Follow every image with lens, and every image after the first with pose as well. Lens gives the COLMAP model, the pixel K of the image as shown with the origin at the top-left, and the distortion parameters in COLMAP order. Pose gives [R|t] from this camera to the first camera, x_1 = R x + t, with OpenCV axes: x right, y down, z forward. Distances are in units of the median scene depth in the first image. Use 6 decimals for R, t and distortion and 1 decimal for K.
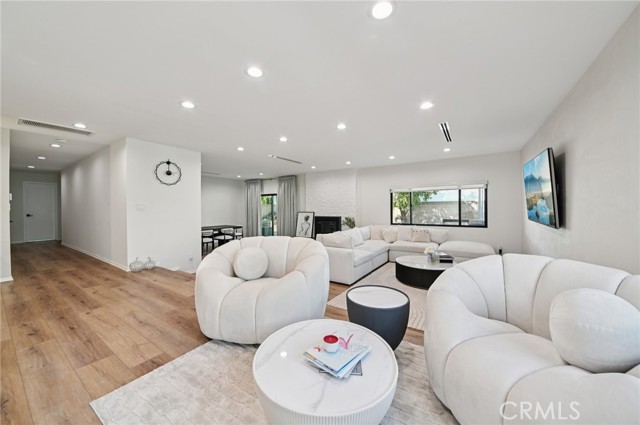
lens RADIAL K [[233.0, 0, 318.5], [0, 233.0, 207.8], [0, 0, 1]] dist [-0.018804, -0.000420]
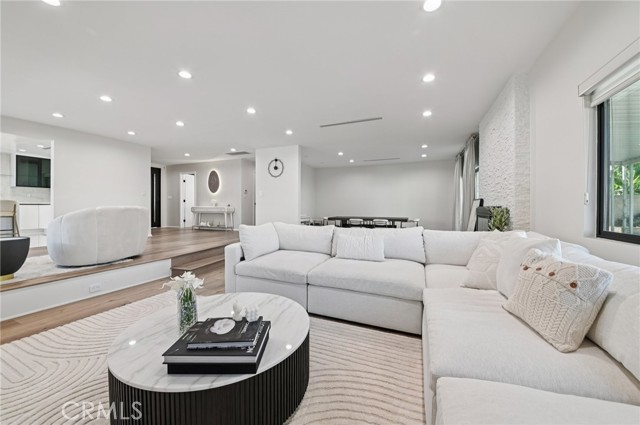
lens RADIAL K [[241.1, 0, 316.0], [0, 241.1, 210.2], [0, 0, 1]] dist [-0.009069, -0.001194]
pose [[0.177773, 0.019154, -0.983885, 0.788737], [-0.003498, 0.999817, 0.018832, 0.066874], [0.984065, 0.000094, 0.177807, 1.030764]]
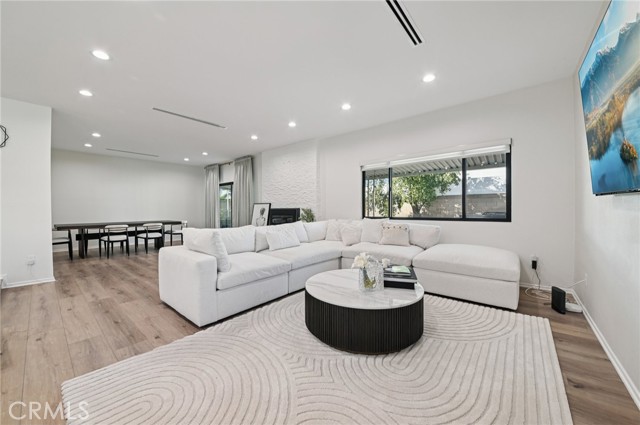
lens RADIAL K [[241.1, 0, 321.5], [0, 241.1, 208.3], [0, 0, 1]] dist [-0.009069, -0.001194]
pose [[0.994621, 0.001411, -0.103572, 0.416166], [-0.001987, 0.999983, -0.005461, 0.073382], [0.103563, 0.005638, 0.994607, 0.460649]]
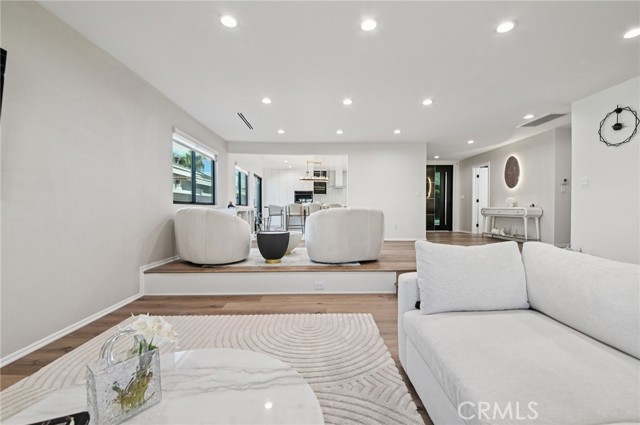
lens RADIAL K [[261.9, 0, 327.9], [0, 261.9, 213.4], [0, 0, 1]] dist [-0.009857, -0.001759]
pose [[-0.818401, 0.017895, -0.574369, 0.434608], [0.006393, 0.999737, 0.022039, 0.070240], [0.574612, 0.014365, -0.818300, 1.181425]]
